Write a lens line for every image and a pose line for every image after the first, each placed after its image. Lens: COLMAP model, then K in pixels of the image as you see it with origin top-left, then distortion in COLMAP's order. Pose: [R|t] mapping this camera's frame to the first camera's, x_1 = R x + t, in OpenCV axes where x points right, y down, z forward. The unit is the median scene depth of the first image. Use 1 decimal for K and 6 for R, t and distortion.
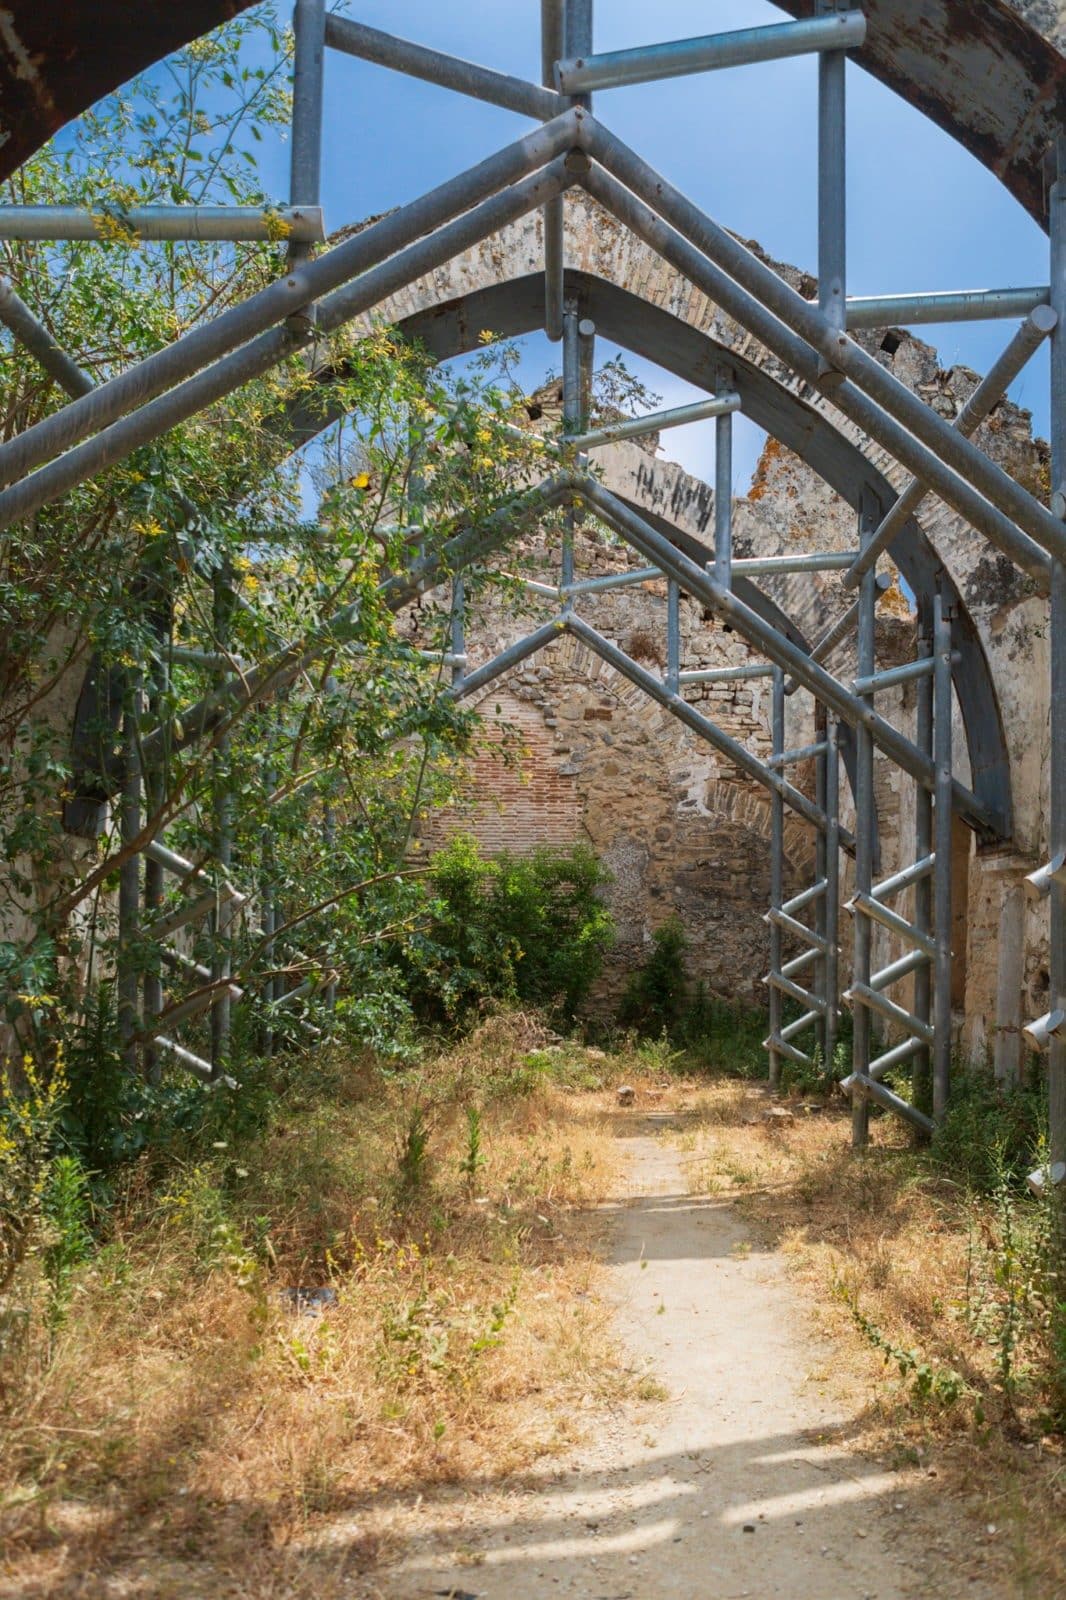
lens RADIAL K [[1090.6, 0, 532.8], [0, 1090.6, 795.4], [0, 0, 1]] dist [0.002608, 0.000123]
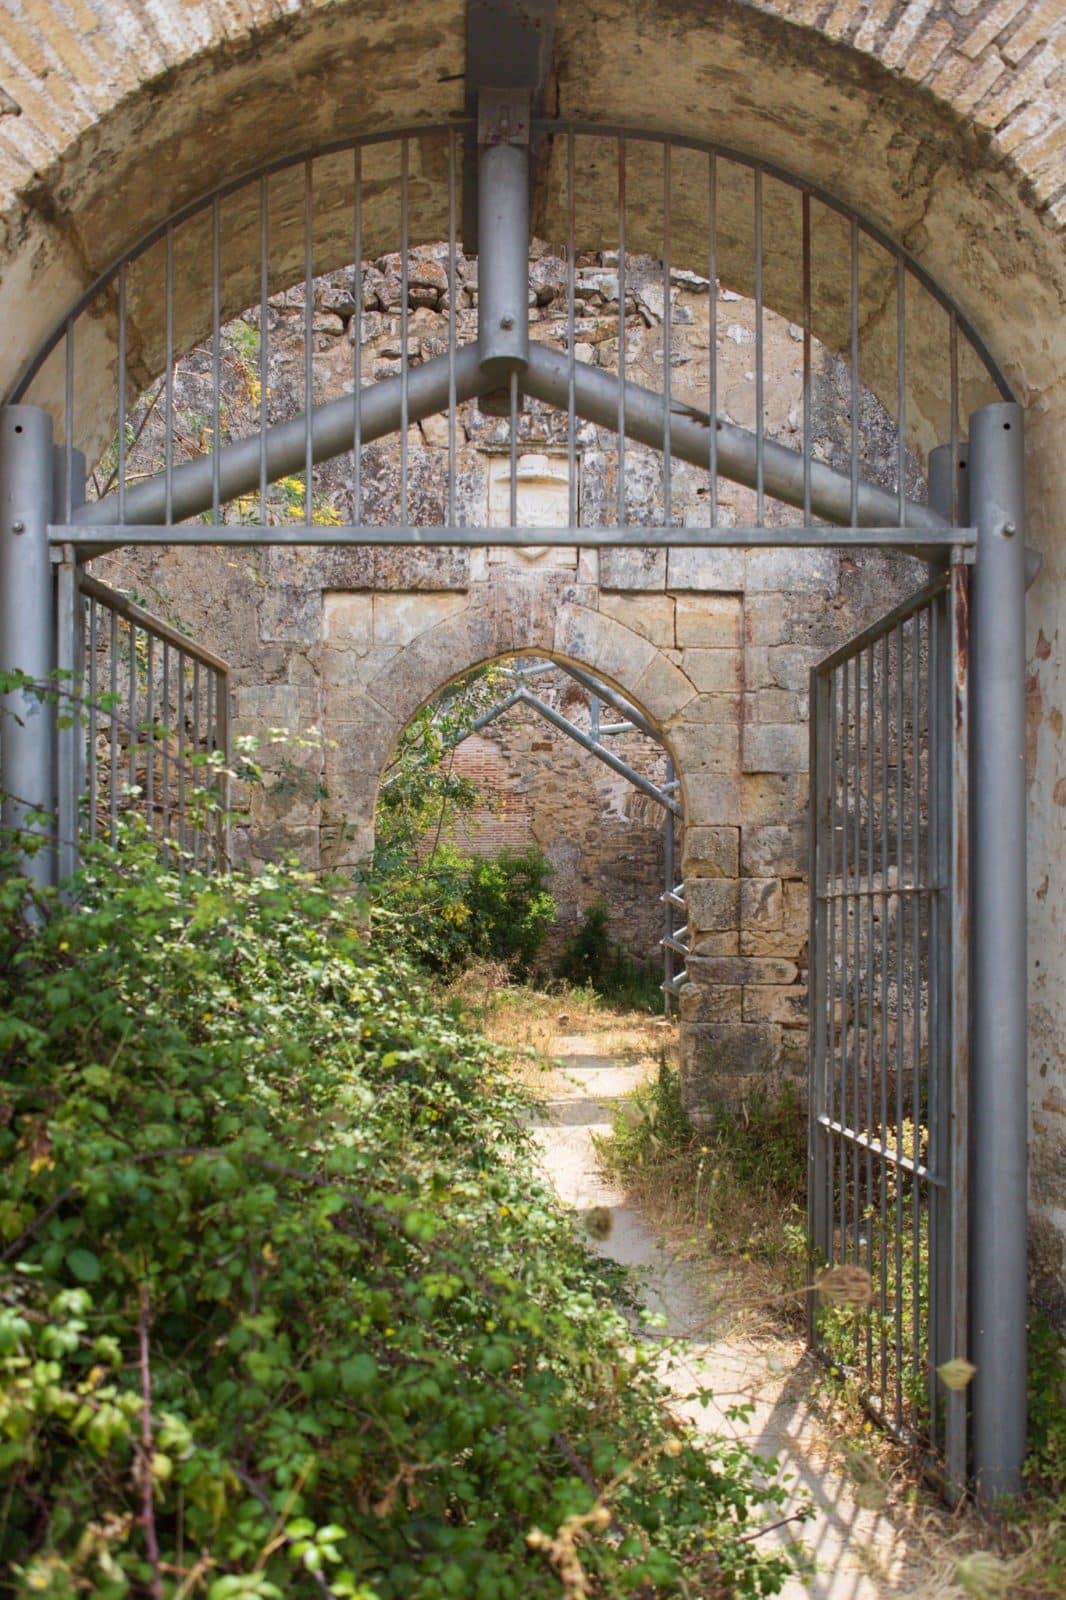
lens RADIAL K [[1147.1, 0, 535.6], [0, 1147.1, 801.2], [0, 0, 1]] dist [-0.000259, 0.000000]
pose [[0.998267, -0.007282, 0.058402, -0.030285], [0.005728, 0.999626, 0.026738, -0.046210], [-0.058575, -0.026357, 0.997935, -0.399793]]
